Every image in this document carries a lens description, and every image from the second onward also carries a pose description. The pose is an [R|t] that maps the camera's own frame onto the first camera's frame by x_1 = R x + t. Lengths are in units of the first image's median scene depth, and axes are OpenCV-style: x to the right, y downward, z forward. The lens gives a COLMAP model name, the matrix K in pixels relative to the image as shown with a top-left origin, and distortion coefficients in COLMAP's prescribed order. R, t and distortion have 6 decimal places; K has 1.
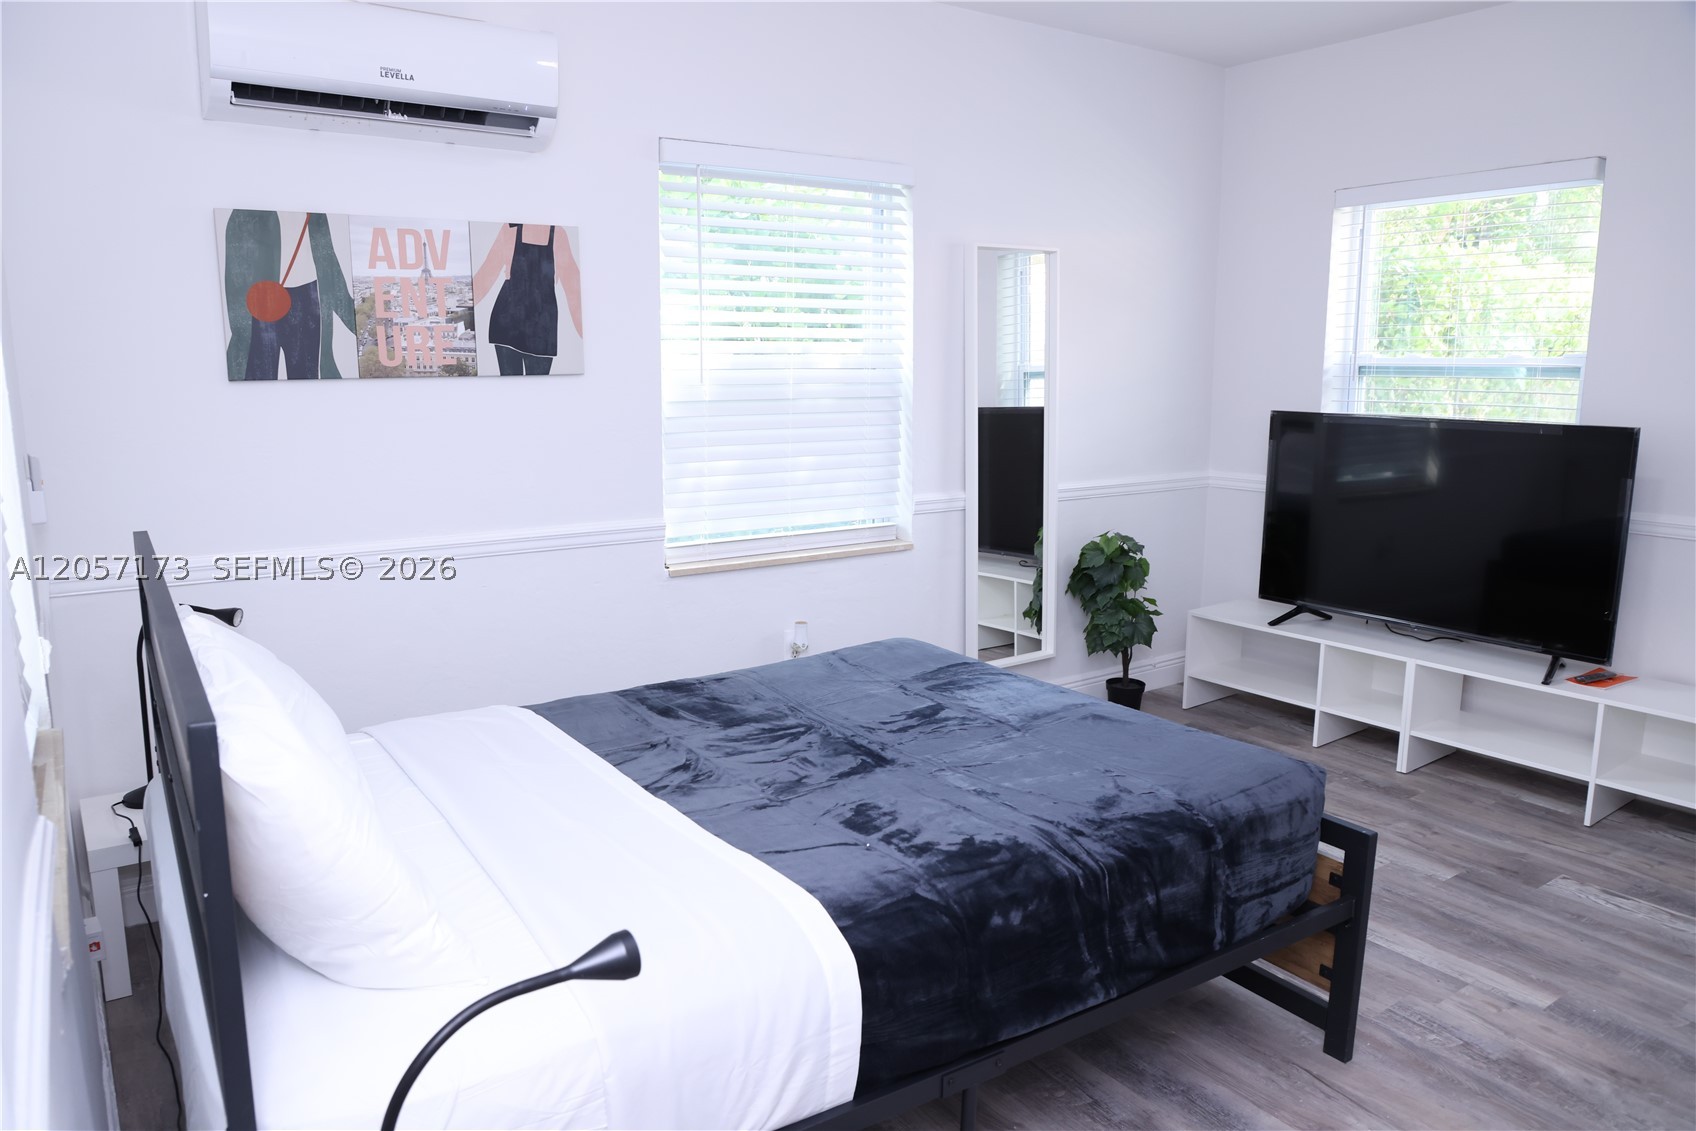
lens RADIAL K [[1149.5, 0, 841.1], [0, 1149.5, 564.1], [0, 0, 1]] dist [-0.070772, 0.035155]
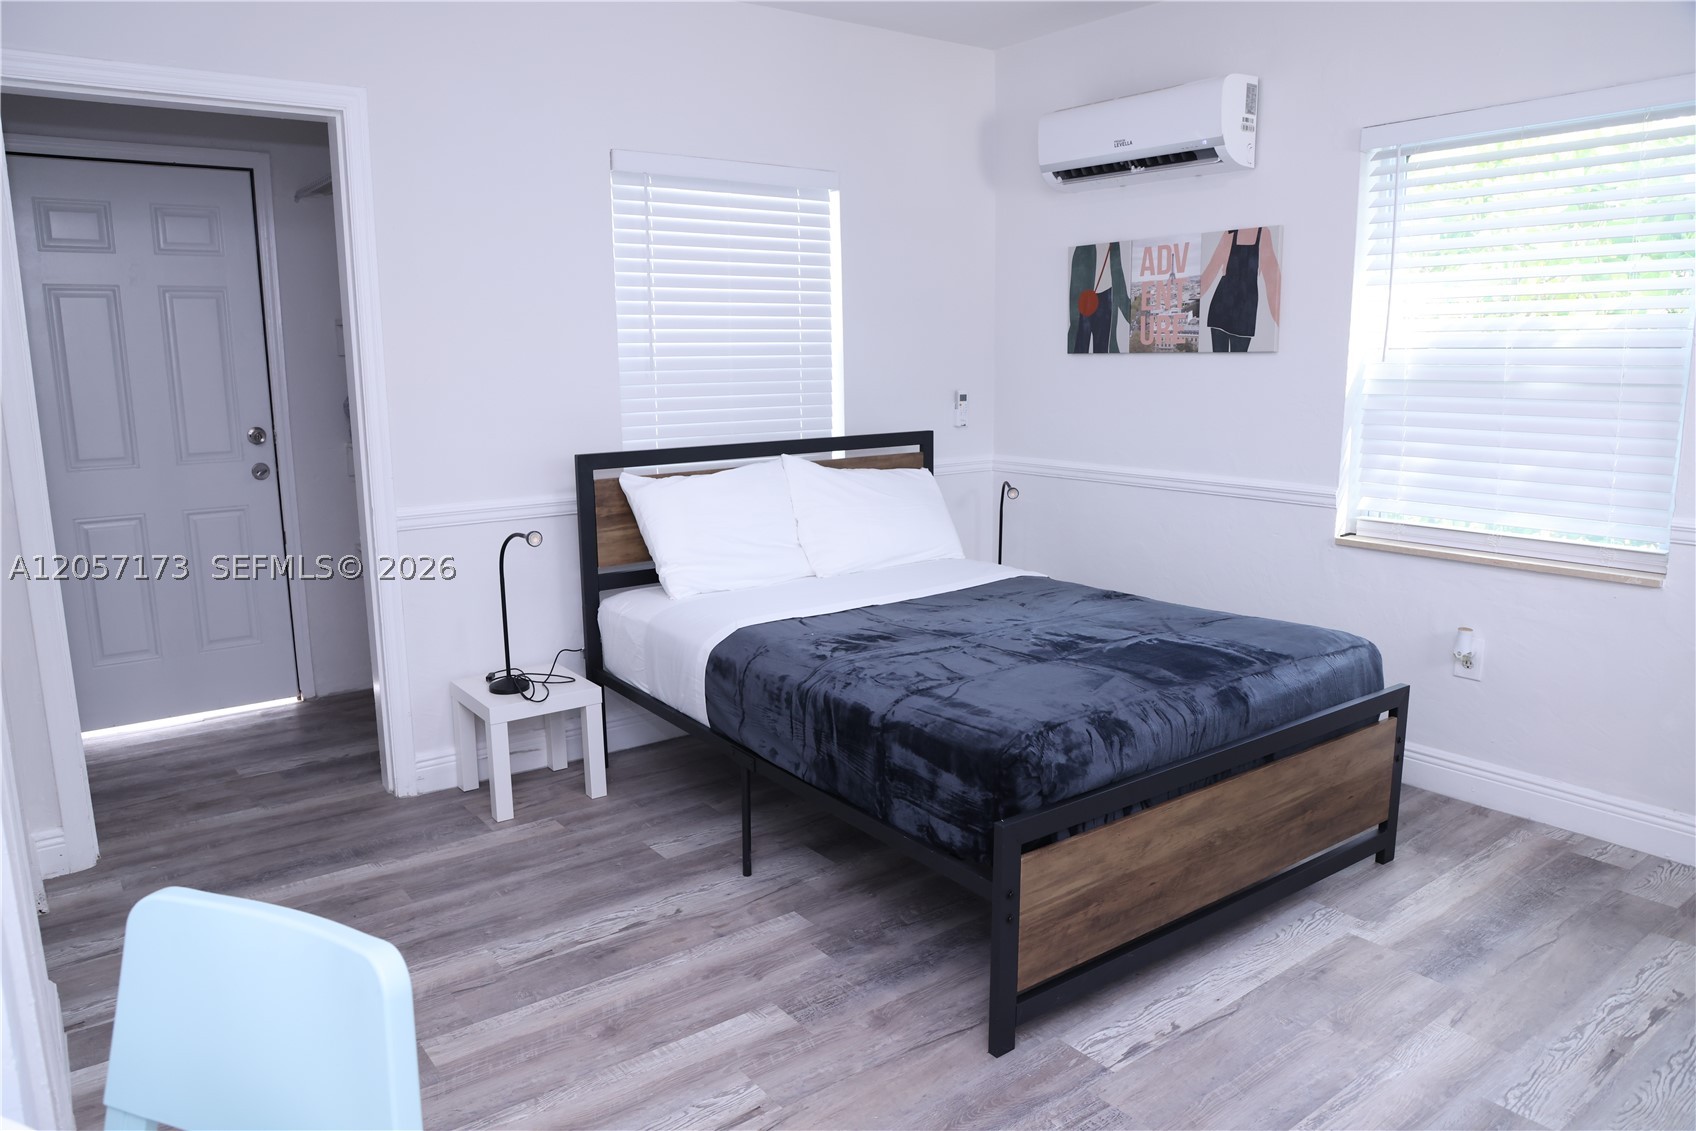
lens RADIAL K [[1149.5, 0, 836.1], [0, 1149.5, 558.7], [0, 0, 1]] dist [-0.070772, 0.035155]
pose [[0.045200, 0.182662, -0.982136, 1.015925], [-0.153404, 0.972749, 0.173856, -0.102068], [0.987129, 0.142806, 0.071989, 0.550803]]
